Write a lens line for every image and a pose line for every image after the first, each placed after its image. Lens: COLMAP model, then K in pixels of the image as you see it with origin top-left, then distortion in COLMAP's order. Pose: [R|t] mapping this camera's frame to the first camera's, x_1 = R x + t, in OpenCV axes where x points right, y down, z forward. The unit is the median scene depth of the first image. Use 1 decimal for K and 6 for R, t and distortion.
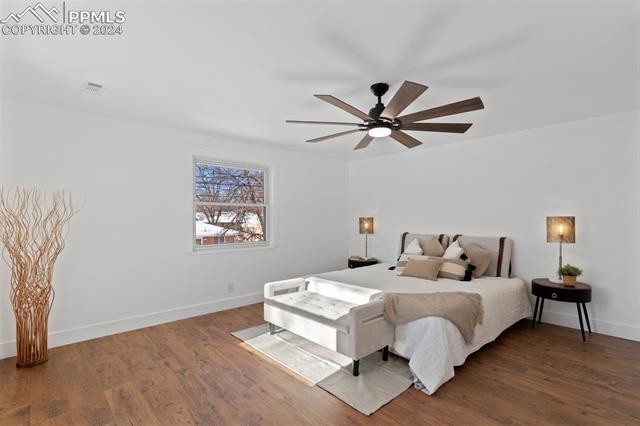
lens RADIAL K [[310.5, 0, 322.5], [0, 310.5, 213.9], [0, 0, 1]] dist [0.004766, -0.000914]
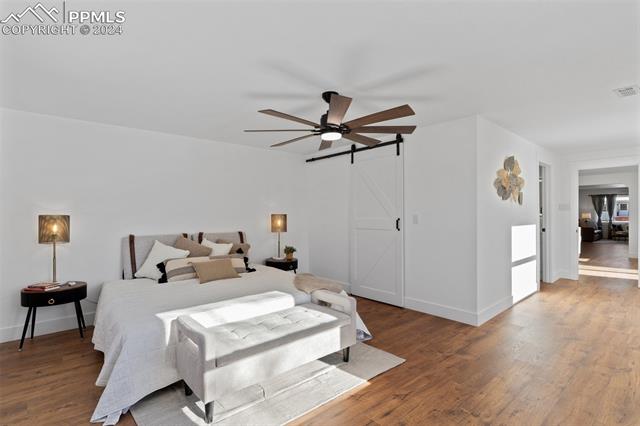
lens RADIAL K [[310.5, 0, 322.7], [0, 310.5, 214.9], [0, 0, 1]] dist [0.004766, -0.000914]
pose [[0.036919, 0.001921, 0.999316, -0.702491], [-0.007895, 0.999968, -0.001631, 0.012659], [-0.999287, -0.007829, 0.036933, 0.761135]]
